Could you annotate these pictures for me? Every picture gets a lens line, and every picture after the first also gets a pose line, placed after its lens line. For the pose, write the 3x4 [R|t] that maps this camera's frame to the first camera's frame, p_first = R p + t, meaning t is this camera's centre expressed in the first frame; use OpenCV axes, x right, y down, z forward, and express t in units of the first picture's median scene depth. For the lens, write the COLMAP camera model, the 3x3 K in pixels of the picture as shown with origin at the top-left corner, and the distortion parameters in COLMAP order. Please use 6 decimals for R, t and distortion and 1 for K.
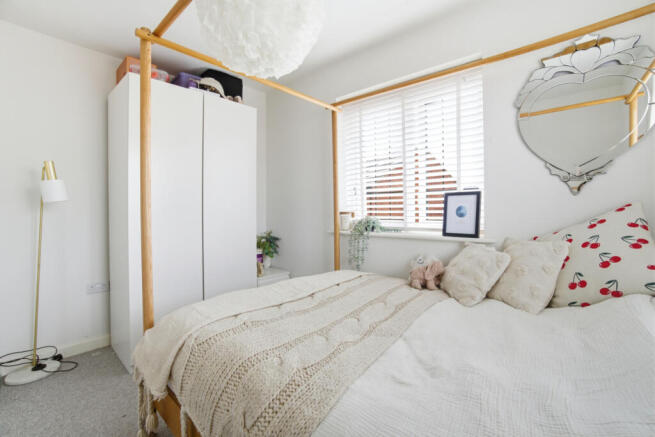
lens RADIAL K [[302.4, 0, 325.8], [0, 302.4, 214.0], [0, 0, 1]] dist [-0.002641, -0.000181]
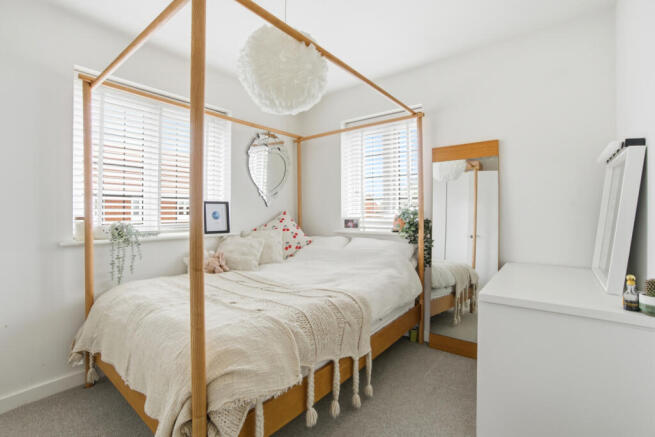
lens RADIAL K [[302.4, 0, 325.8], [0, 302.4, 214.0], [0, 0, 1]] dist [-0.002641, -0.000181]
pose [[-0.040839, 0.002124, 0.999163, -1.010258], [0.014084, 0.999900, -0.001550, -0.004685], [-0.999066, 0.014009, -0.040865, 0.575685]]
